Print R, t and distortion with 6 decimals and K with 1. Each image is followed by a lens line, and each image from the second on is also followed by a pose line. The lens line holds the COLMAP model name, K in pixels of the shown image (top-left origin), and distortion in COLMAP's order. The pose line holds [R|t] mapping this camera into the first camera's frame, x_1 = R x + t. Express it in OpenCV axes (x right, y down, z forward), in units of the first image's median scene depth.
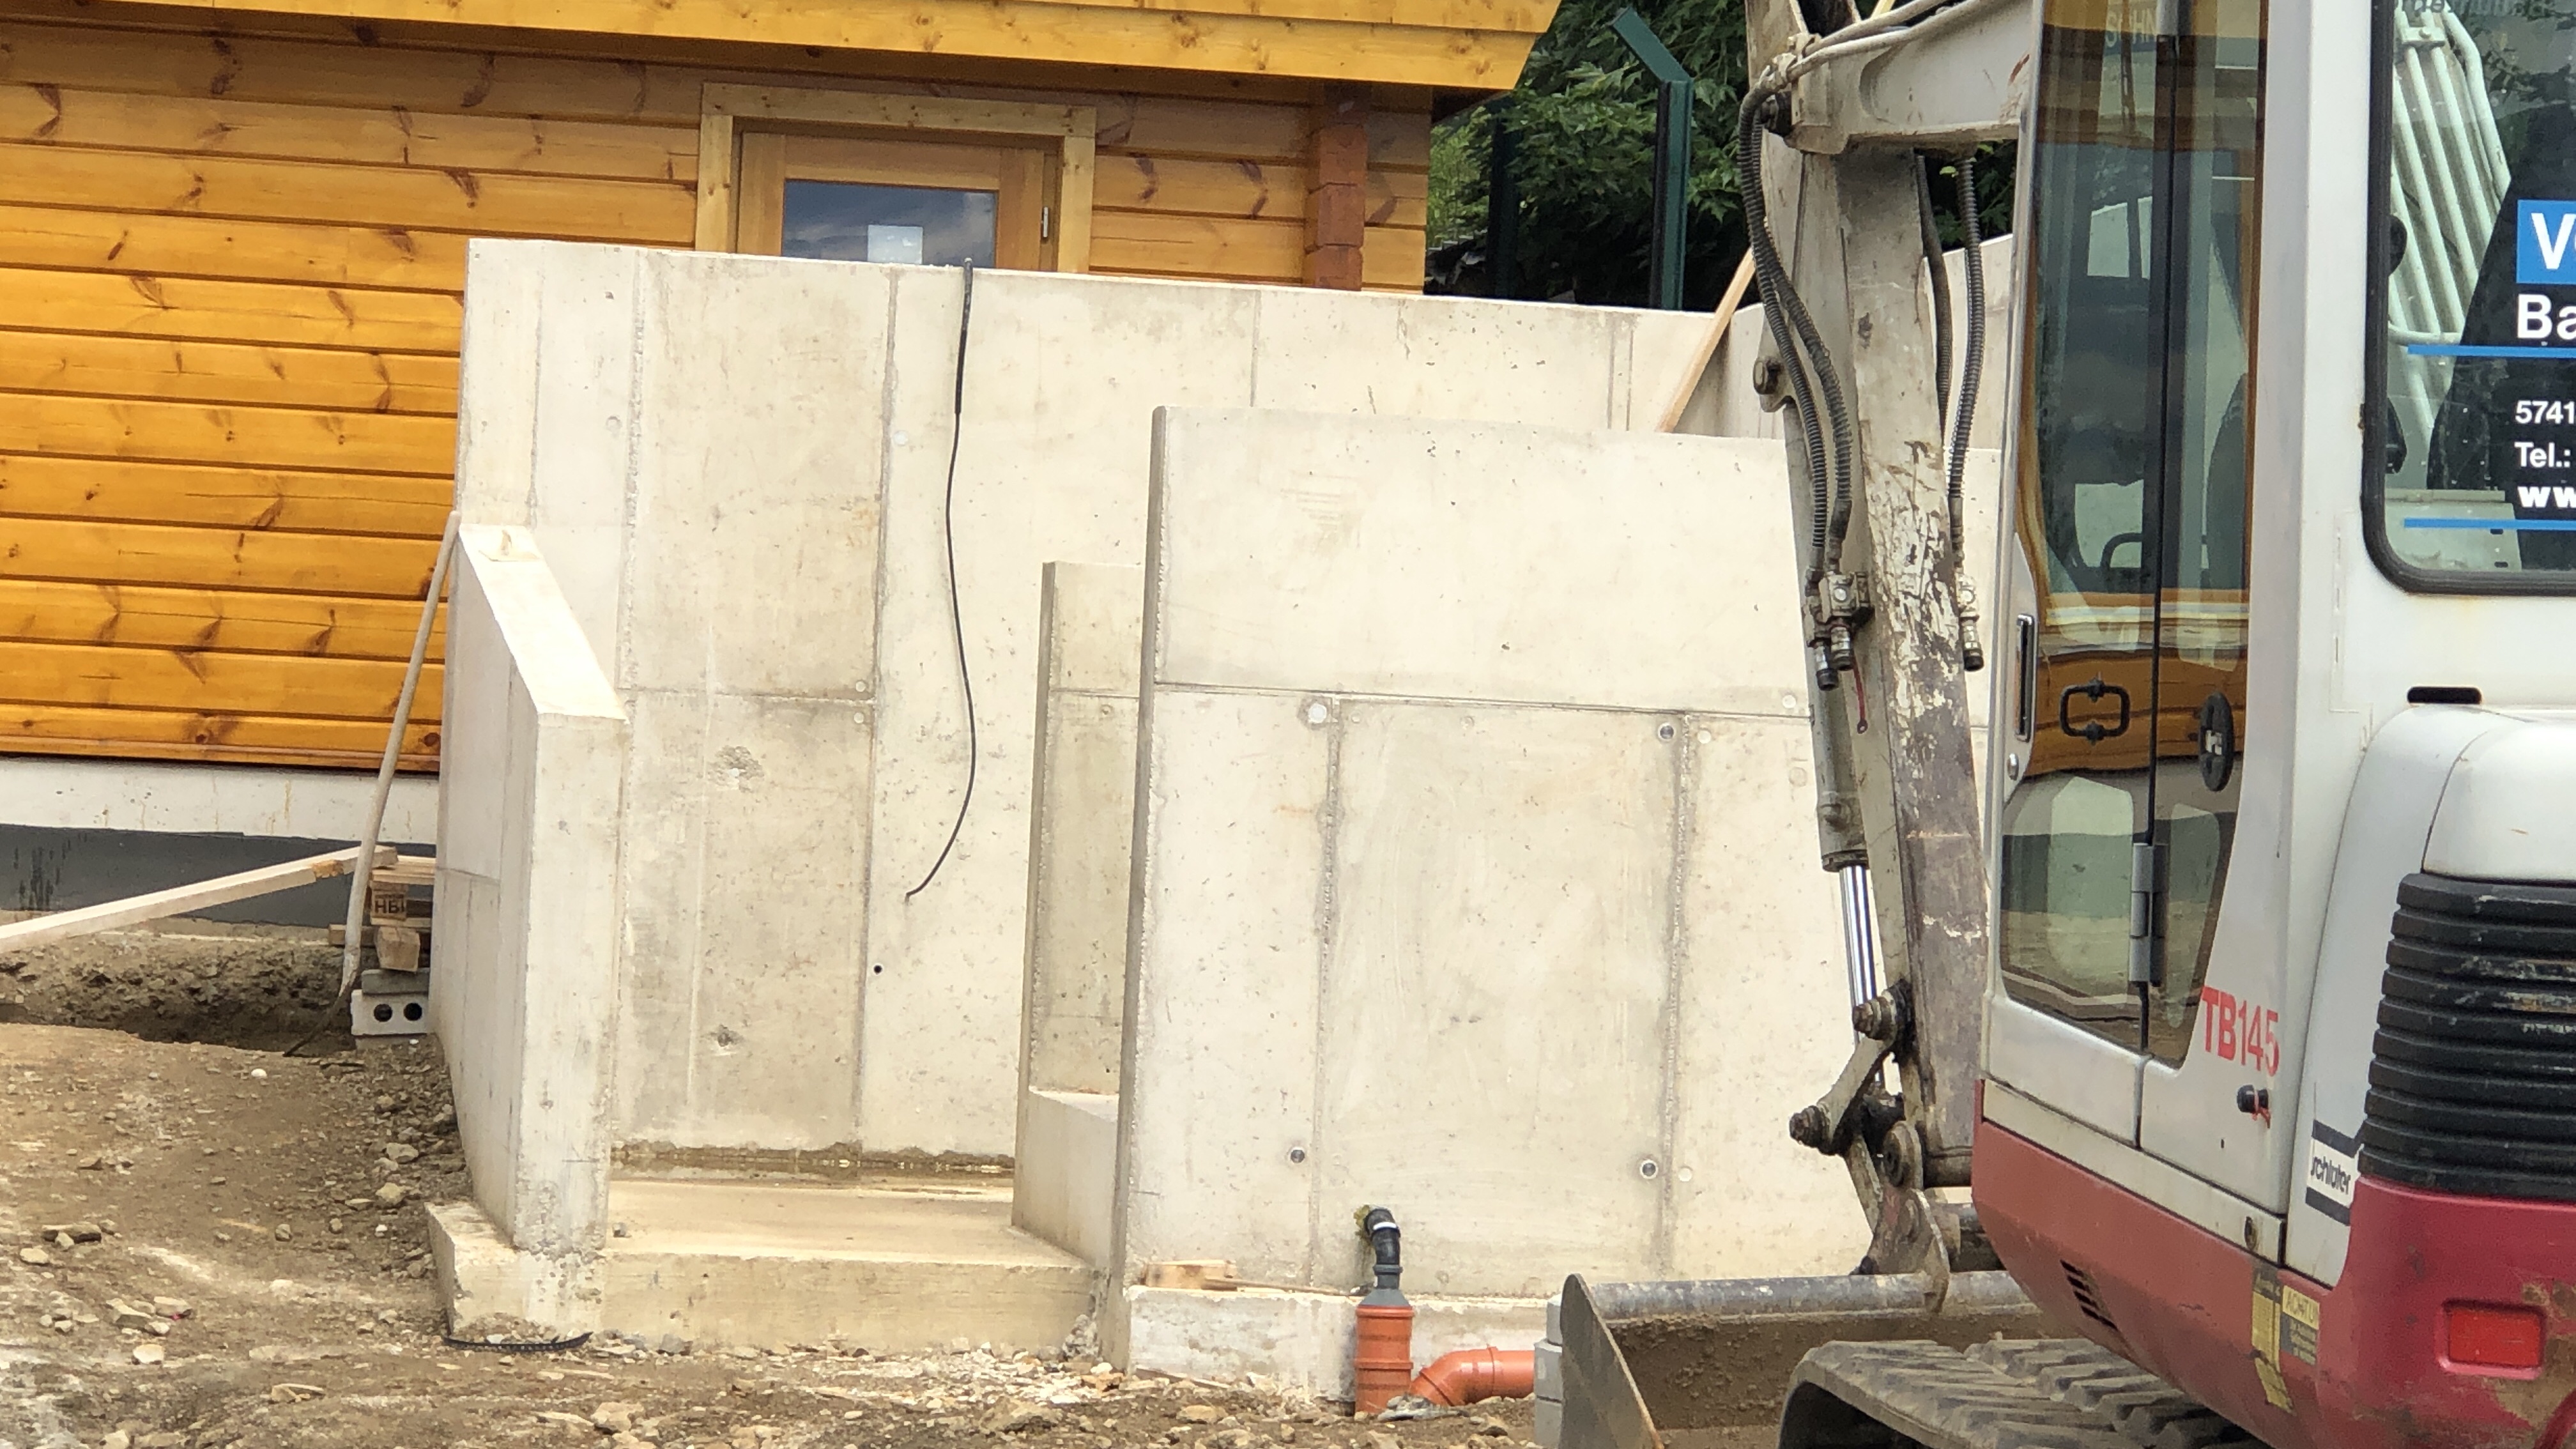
lens RADIAL K [[6947.7, 0, 1291.2], [0, 6947.7, 717.1], [0, 0, 1]] dist [-0.300028, 4.521625]
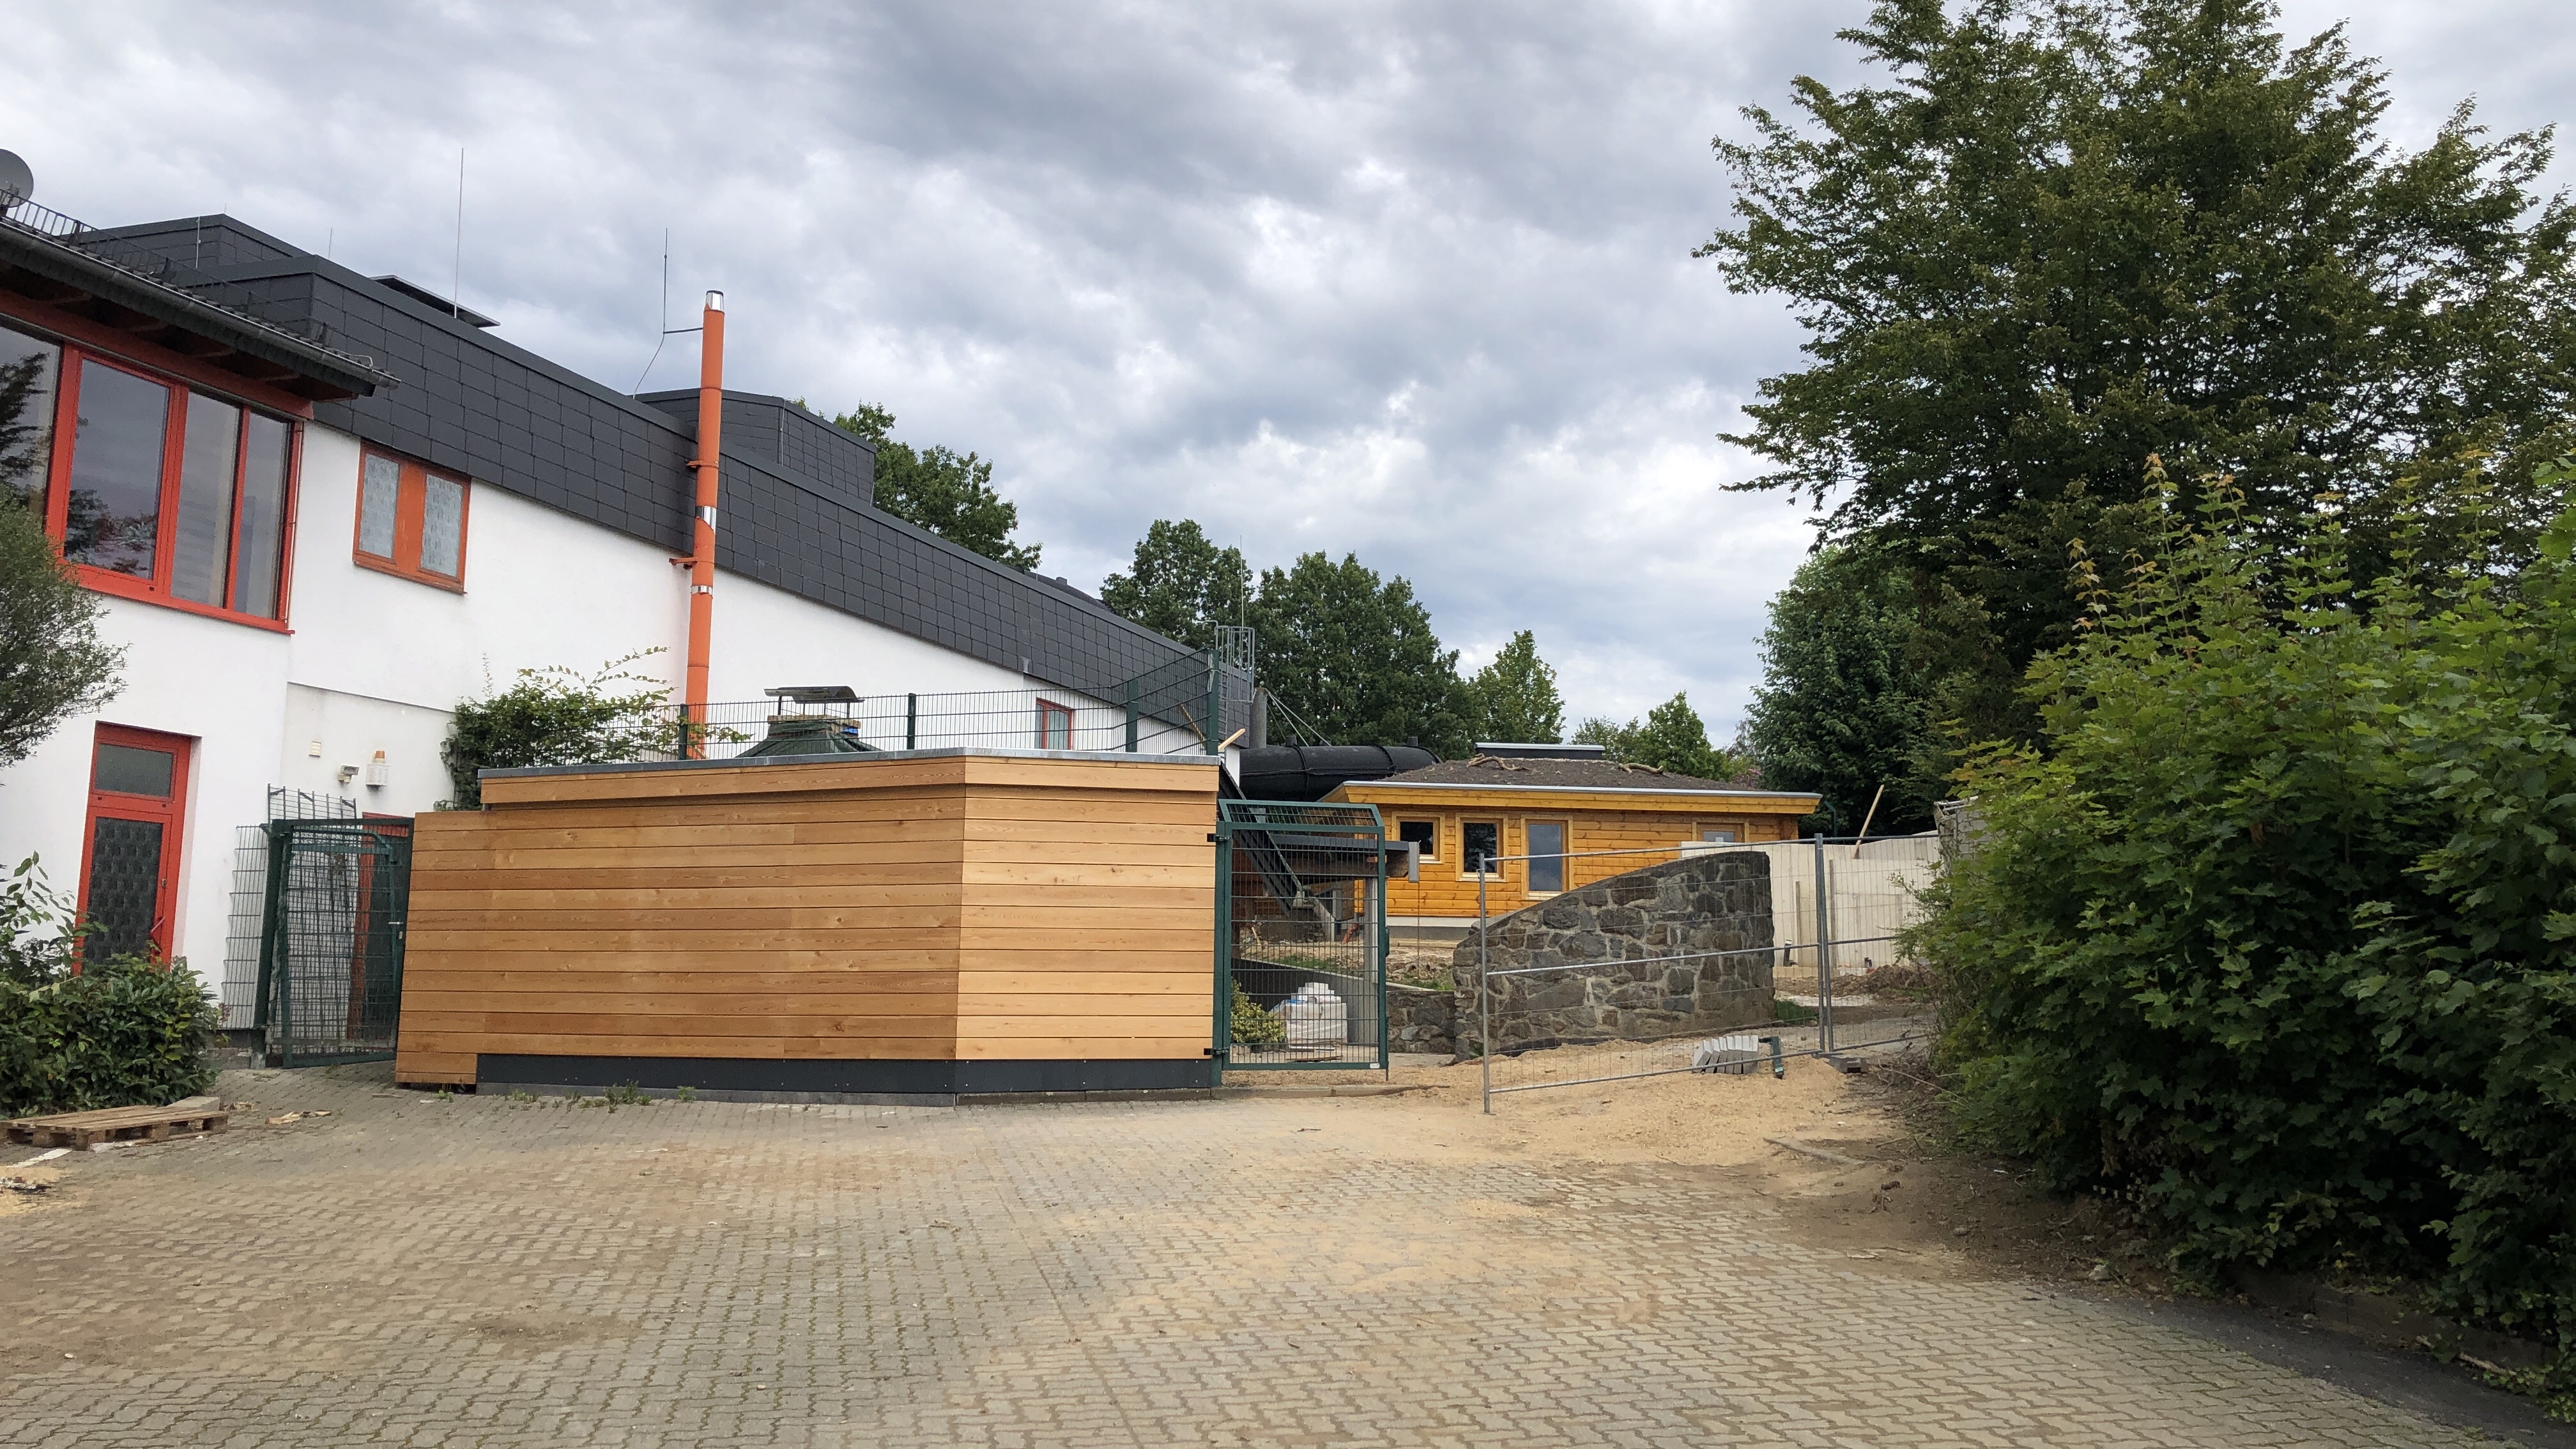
lens RADIAL K [[2097.4, 0, 1299.0], [0, 2097.4, 679.1], [0, 0, 1]] dist [0.152190, -0.353622]
pose [[0.998584, -0.044049, -0.029823, -0.555493], [0.039436, 0.989266, -0.140703, 0.070308], [0.035700, 0.139328, 0.989603, -1.501143]]
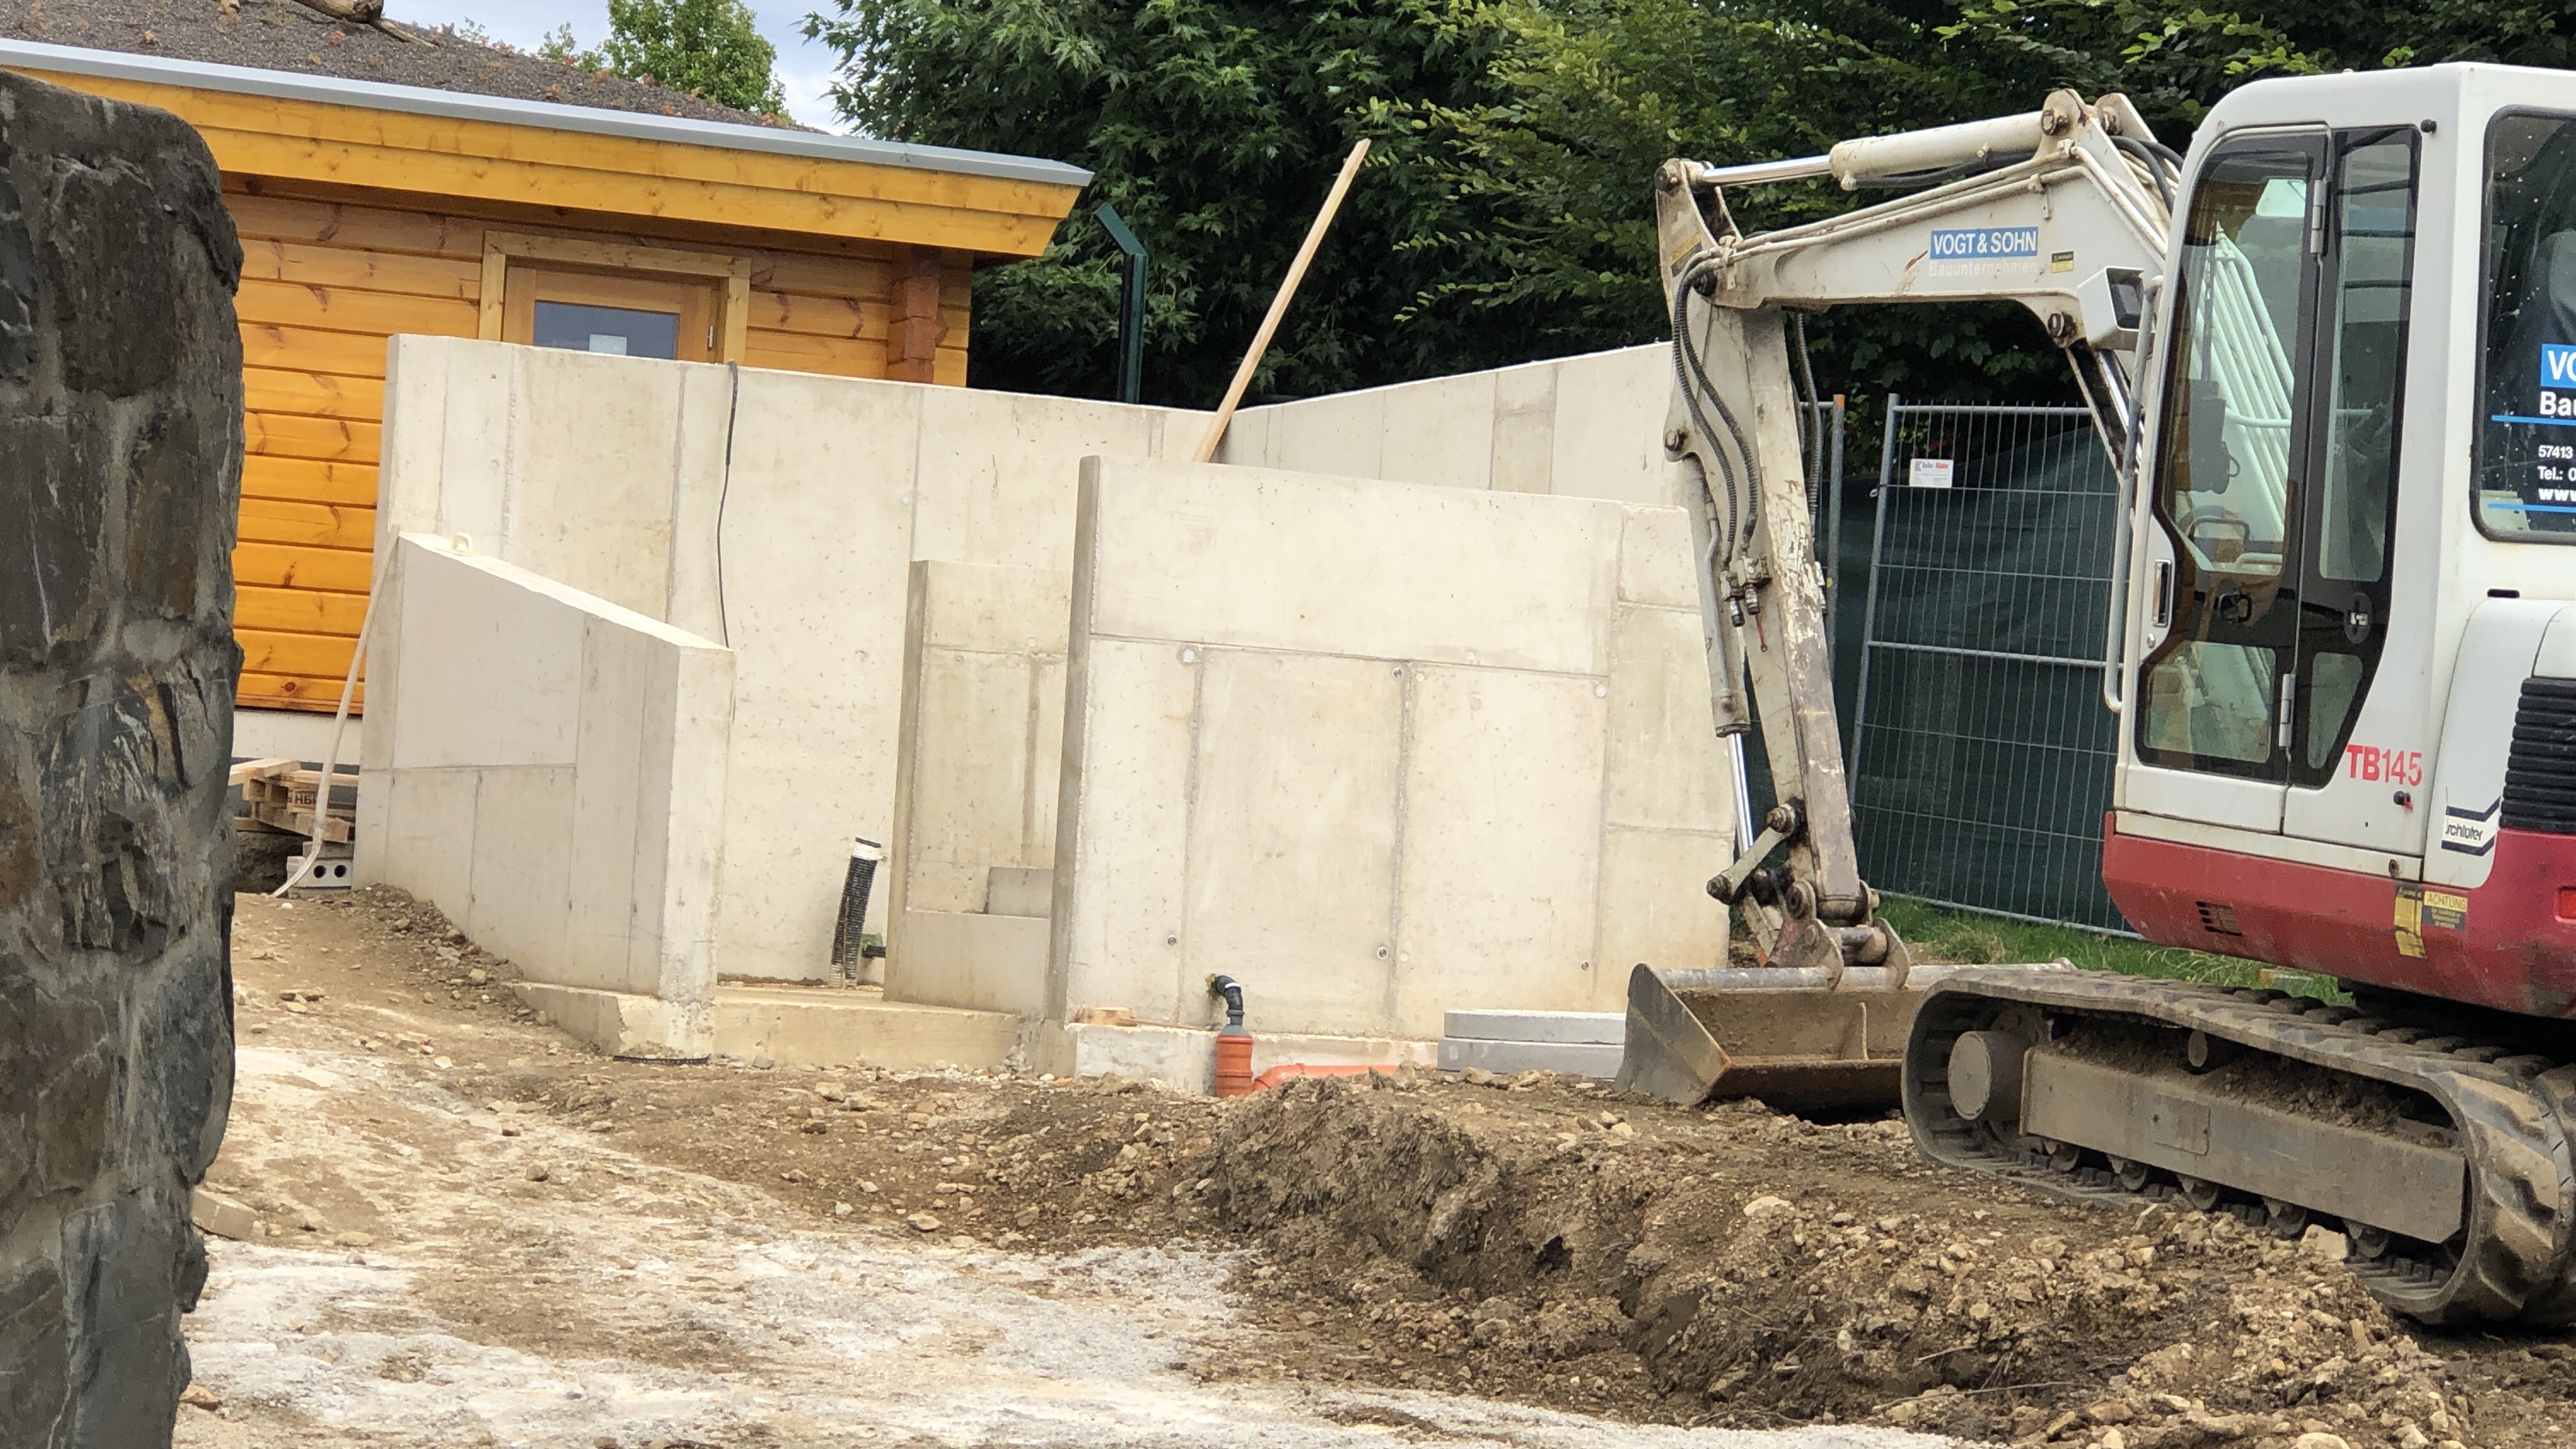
lens RADIAL K [[5727.3, 0, 1288.0], [0, 5727.3, 724.5], [0, 0, 1]] dist [-0.227668, 3.323466]
pose [[0.971599, 0.018293, 0.235925, -0.273730], [-0.015995, 0.999804, -0.011647, 0.029022], [-0.236092, 0.007543, 0.971702, -0.247801]]
